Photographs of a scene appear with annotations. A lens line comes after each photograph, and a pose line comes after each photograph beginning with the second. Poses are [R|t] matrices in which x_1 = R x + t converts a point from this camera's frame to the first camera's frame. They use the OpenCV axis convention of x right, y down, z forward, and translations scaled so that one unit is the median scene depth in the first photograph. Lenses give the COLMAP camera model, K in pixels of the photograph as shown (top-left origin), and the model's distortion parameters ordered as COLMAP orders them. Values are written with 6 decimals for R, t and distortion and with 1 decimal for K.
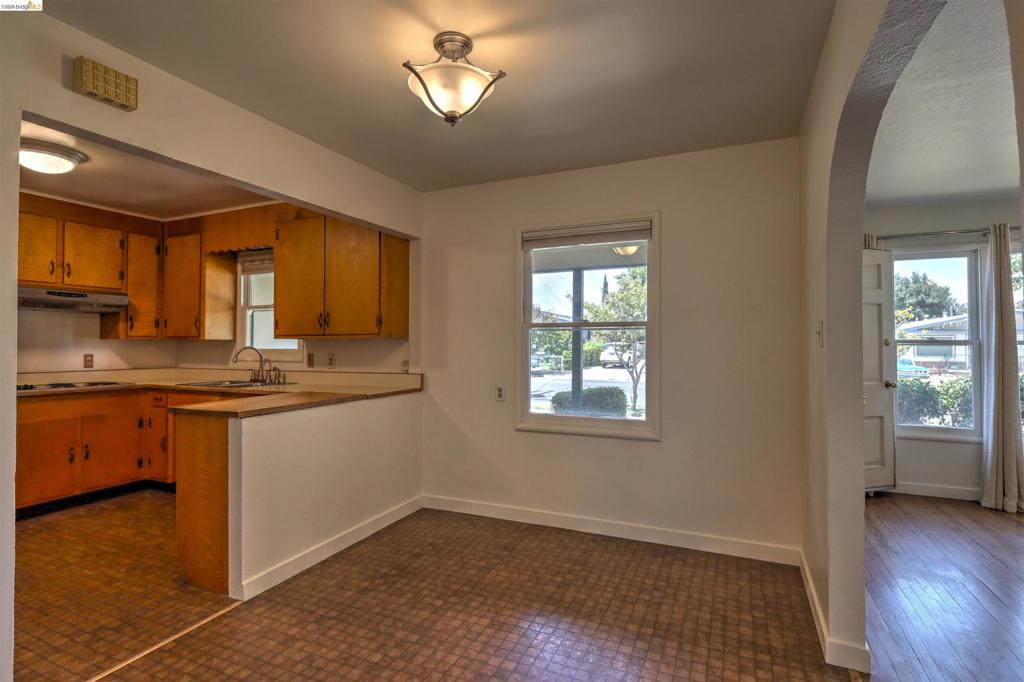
lens RADIAL K [[497.2, 0, 515.3], [0, 497.2, 337.3], [0, 0, 1]] dist [-0.004575, -0.000486]
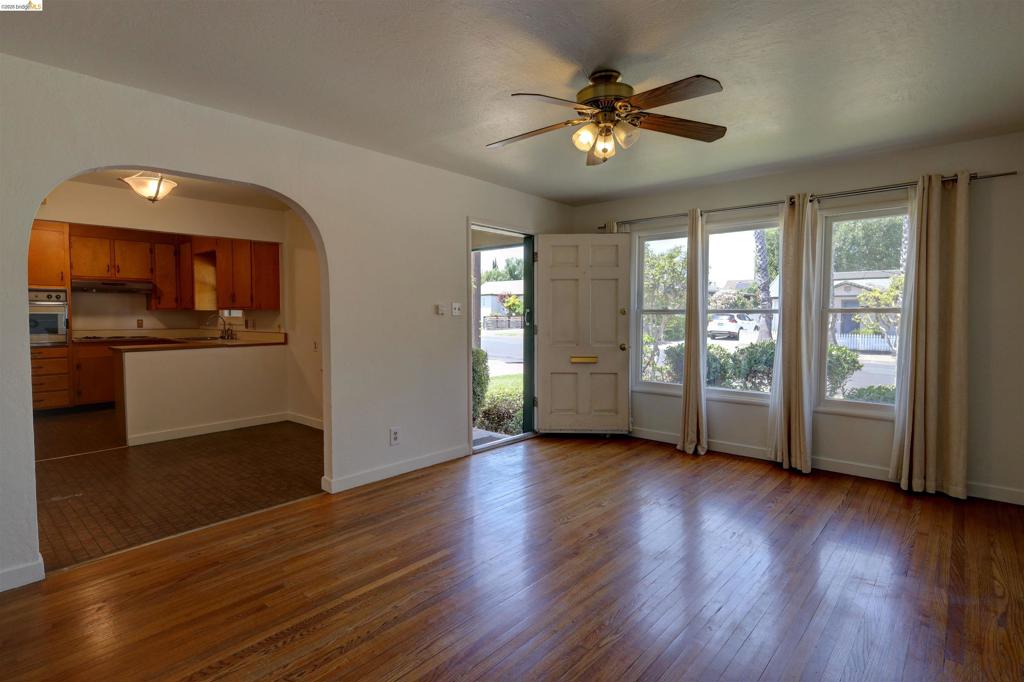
lens RADIAL K [[512.4, 0, 512.1], [0, 512.4, 337.5], [0, 0, 1]] dist [-0.000787, 0.000030]
pose [[0.953291, 0.013767, -0.301739, 0.824143], [0.004504, 0.998202, 0.059772, -0.001971], [0.302019, -0.058339, 0.951515, -0.240354]]
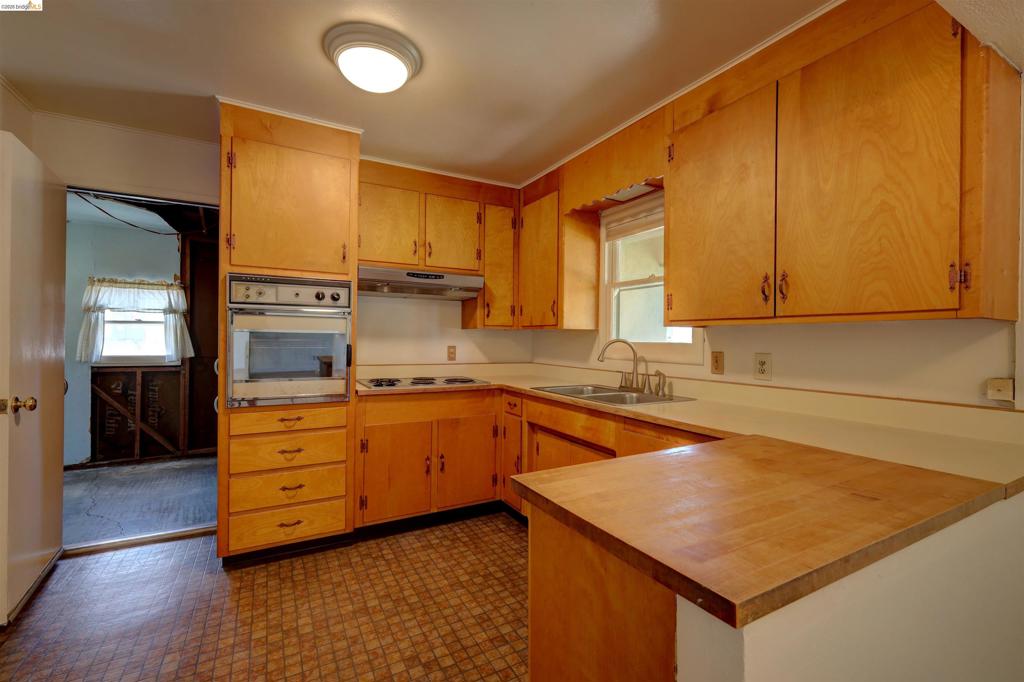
lens RADIAL K [[439.6, 0, 512.0], [0, 439.6, 336.8], [0, 0, 1]] dist [0.000857, 0.000191]
pose [[0.798021, 0.006181, -0.602597, -0.289326], [0.000286, 0.999943, 0.010636, 0.009529], [0.602629, -0.008660, 0.797974, 0.425768]]
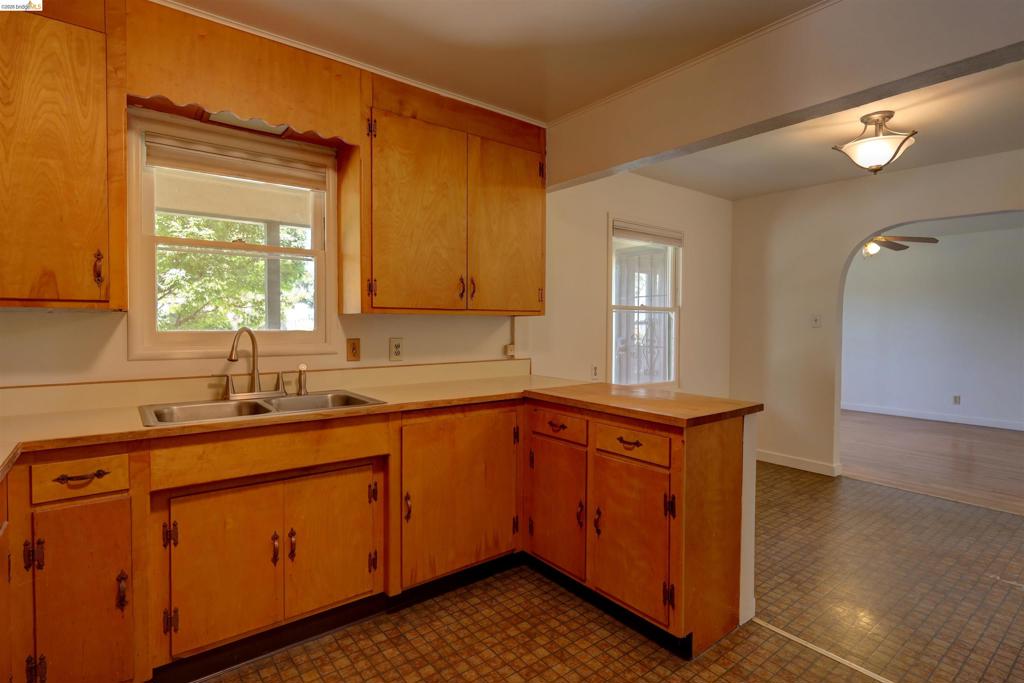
lens RADIAL K [[520.2, 0, 517.4], [0, 520.2, 336.5], [0, 0, 1]] dist [0.007438, 0.000595]
pose [[0.463512, -0.017902, 0.885910, -0.868896], [-0.015751, 0.999471, 0.028437, 0.009680], [-0.885950, -0.027135, 0.462986, 0.533838]]
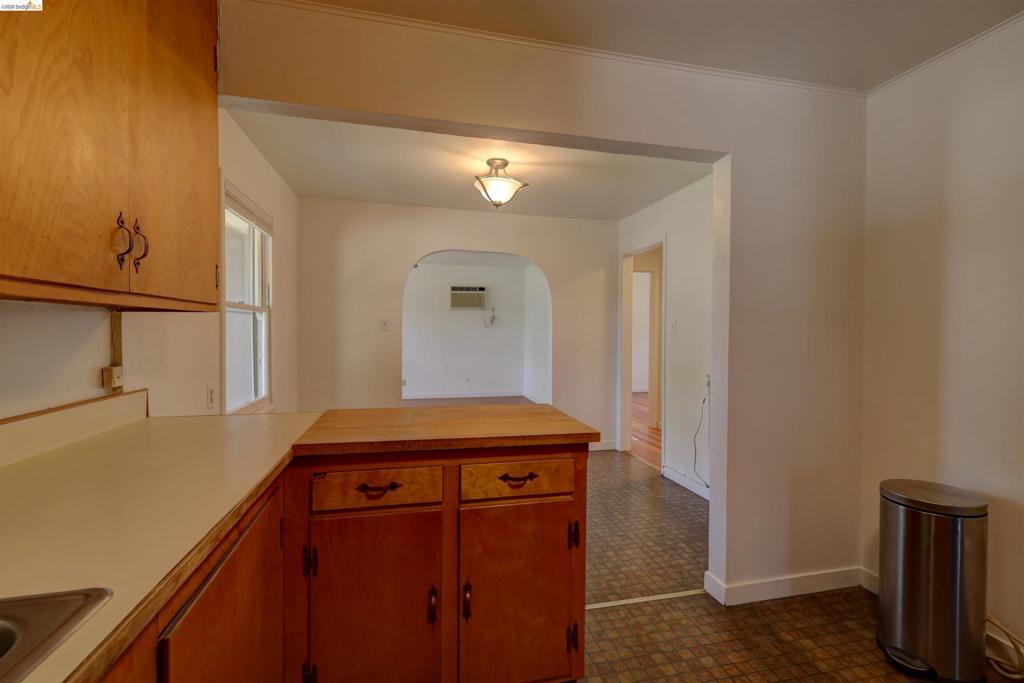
lens RADIAL K [[460.3, 0, 510.9], [0, 460.3, 336.8], [0, 0, 1]] dist [0.000496, 0.000251]
pose [[-0.612548, -0.013586, 0.790316, -0.654104], [-0.014494, 0.999877, 0.005955, 0.014885], [-0.790300, -0.007807, -0.612670, 0.877223]]
